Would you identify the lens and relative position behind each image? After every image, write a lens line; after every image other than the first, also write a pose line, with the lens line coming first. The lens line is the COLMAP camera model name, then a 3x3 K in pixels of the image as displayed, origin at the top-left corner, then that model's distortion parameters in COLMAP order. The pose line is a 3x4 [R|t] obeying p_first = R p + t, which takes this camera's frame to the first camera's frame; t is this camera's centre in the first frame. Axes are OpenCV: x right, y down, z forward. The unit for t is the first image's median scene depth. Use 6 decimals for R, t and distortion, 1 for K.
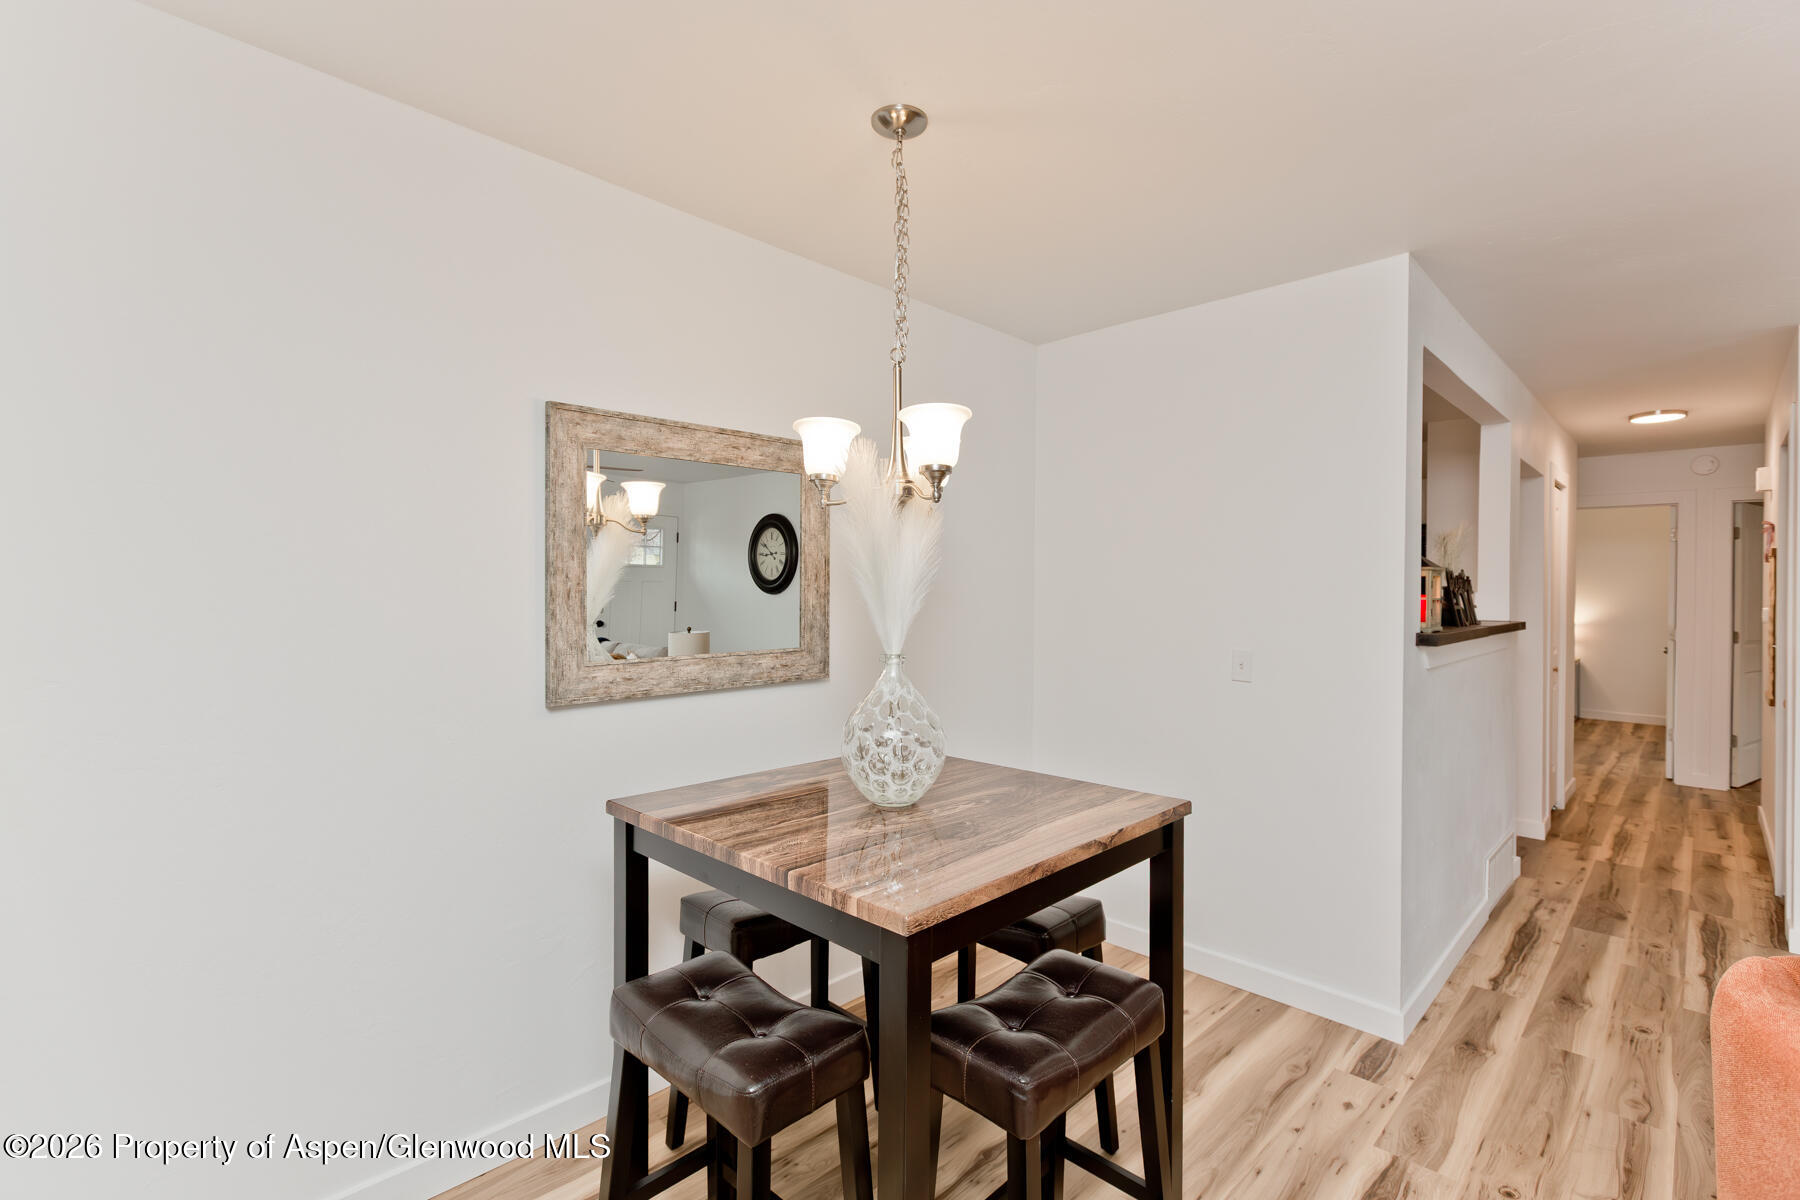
lens RADIAL K [[819.5, 0, 895.1], [0, 819.5, 593.2], [0, 0, 1]] dist [0.004808, -0.000422]
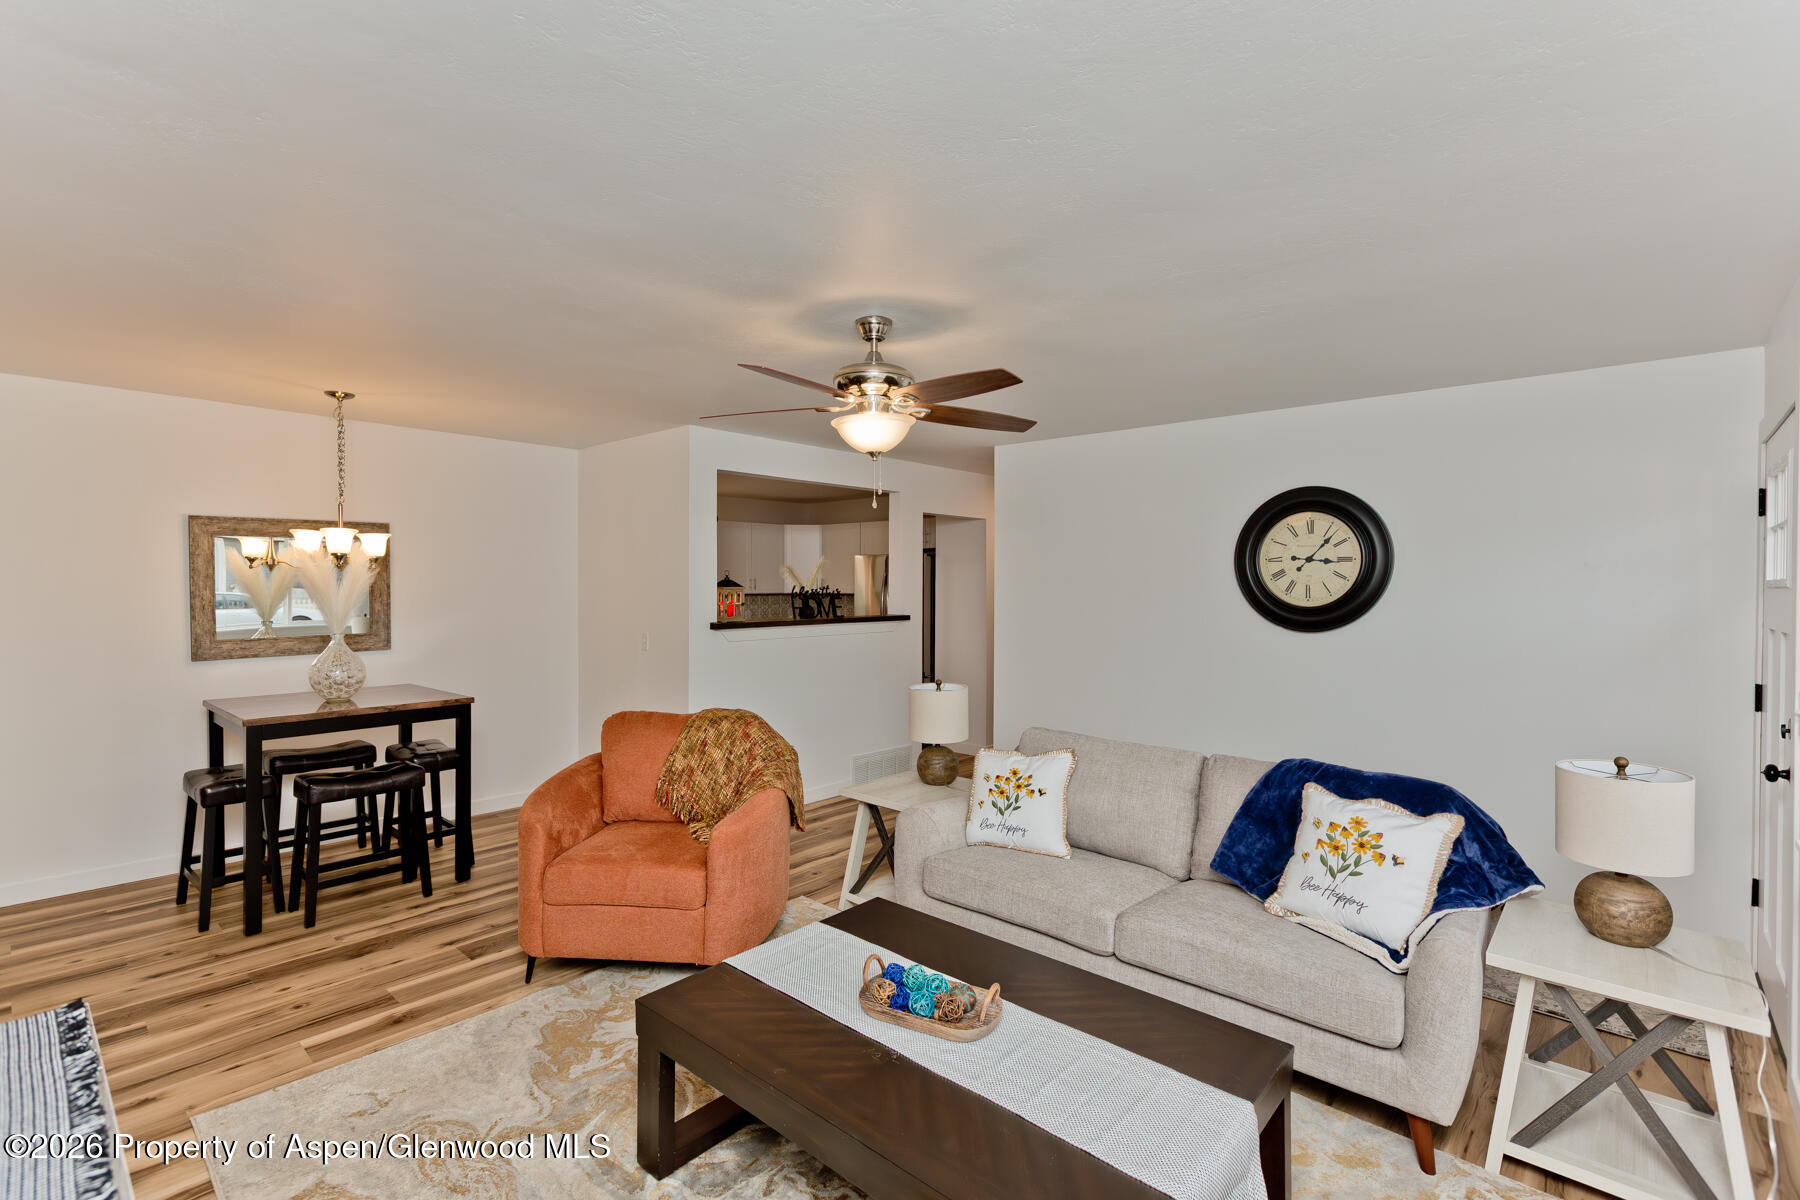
lens RADIAL K [[819.5, 0, 924.0], [0, 819.5, 599.0], [0, 0, 1]] dist [0.004808, -0.000422]
pose [[0.998487, -0.005393, 0.054717, 0.803134], [0.004430, 0.999833, 0.017708, -0.029819], [-0.054803, -0.017439, 0.998345, -0.722586]]
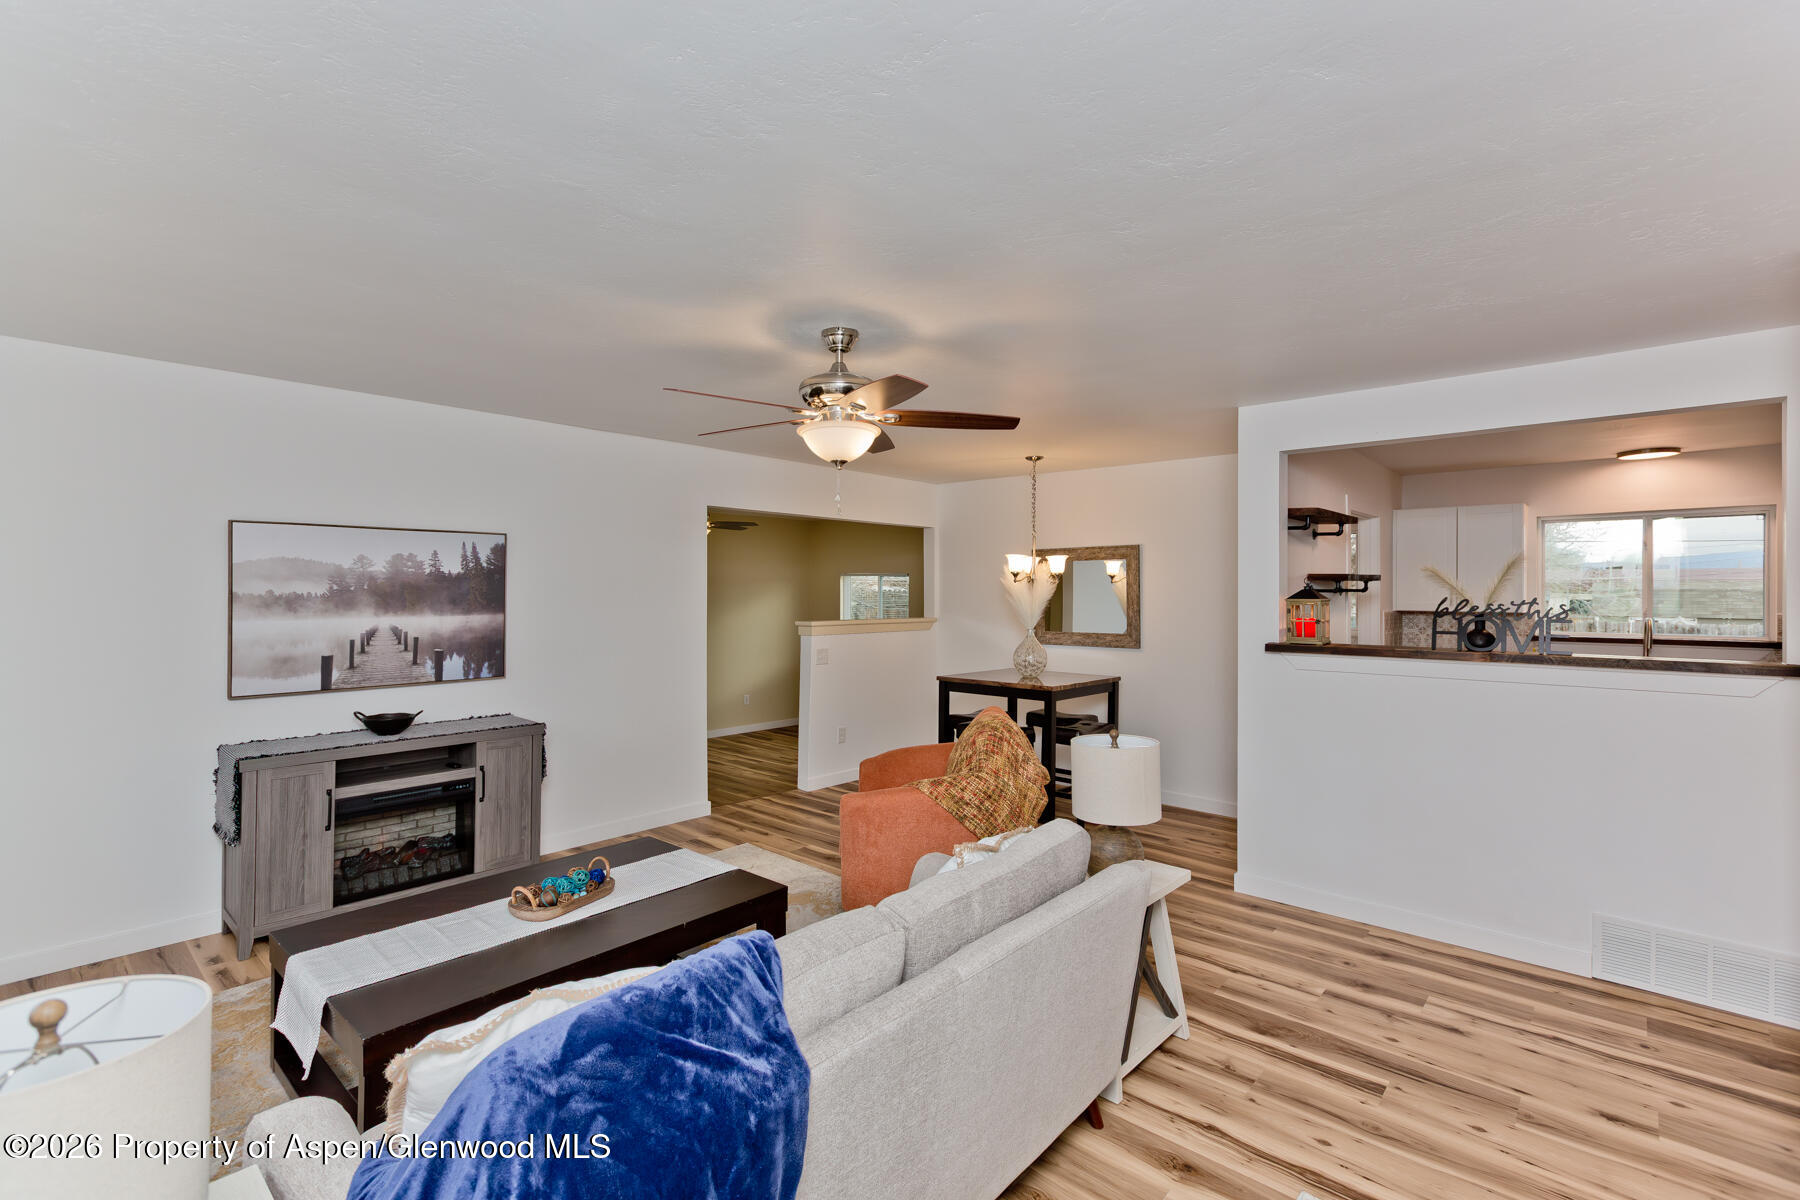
lens RADIAL K [[819.5, 0, 887.1], [0, 819.5, 593.8], [0, 0, 1]] dist [0.004808, -0.000422]
pose [[0.036939, -0.005799, -0.999301, 1.689951], [-0.008333, 0.999947, -0.006111, -0.021354], [0.999283, 0.008553, 0.036889, 0.185158]]
